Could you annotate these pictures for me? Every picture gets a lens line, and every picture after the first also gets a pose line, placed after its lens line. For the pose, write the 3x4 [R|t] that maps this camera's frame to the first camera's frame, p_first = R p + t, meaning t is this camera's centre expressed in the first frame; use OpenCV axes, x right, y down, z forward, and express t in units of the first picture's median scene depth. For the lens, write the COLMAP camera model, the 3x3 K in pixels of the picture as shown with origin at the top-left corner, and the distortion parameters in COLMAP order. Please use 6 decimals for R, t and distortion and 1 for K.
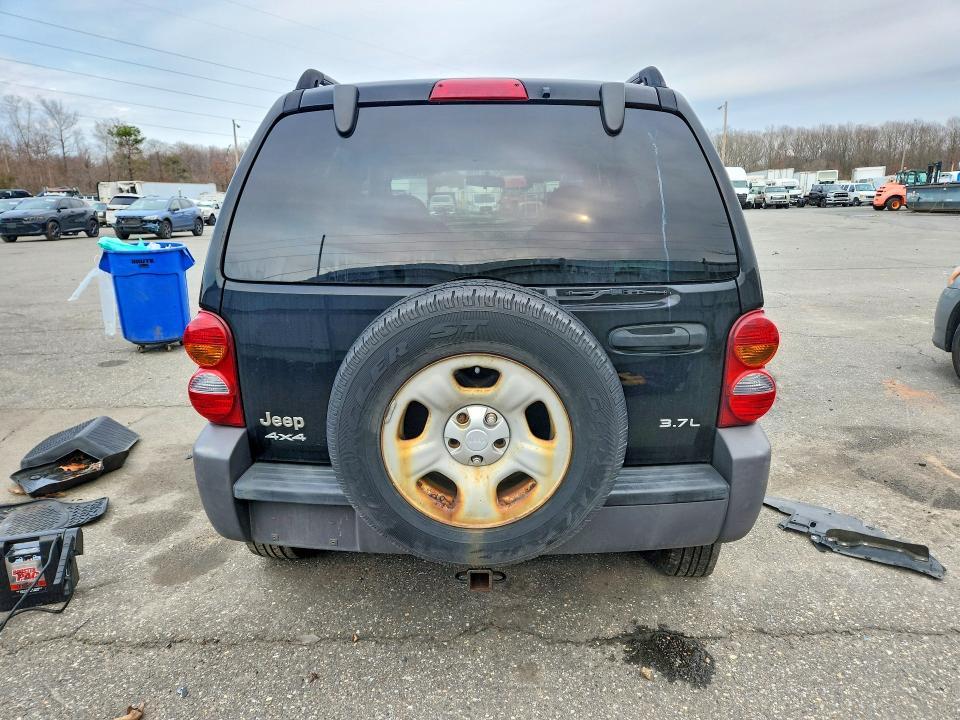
lens RADIAL K [[676.7, 0, 470.1], [0, 676.7, 363.1], [0, 0, 1]] dist [0.068207, -0.046918]
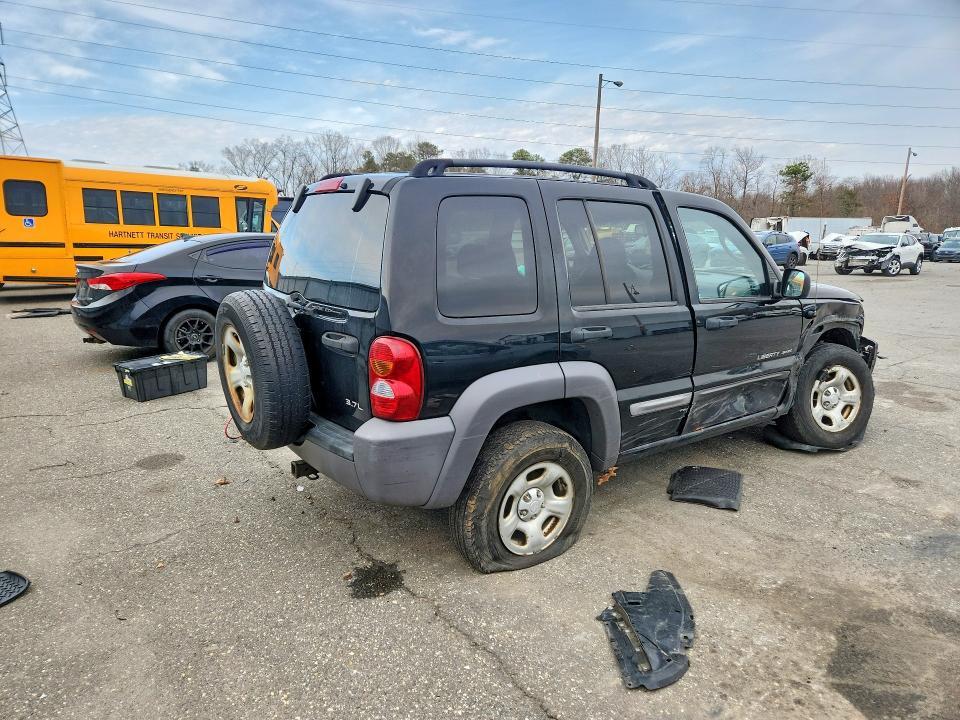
lens RADIAL K [[676.7, 0, 470.1], [0, 676.7, 363.1], [0, 0, 1]] dist [0.068207, -0.046918]
pose [[0.547212, 0.180657, -0.817265, 1.622453], [-0.215944, 0.973844, 0.070680, -0.156197], [0.808658, 0.137807, 0.571911, 0.351535]]
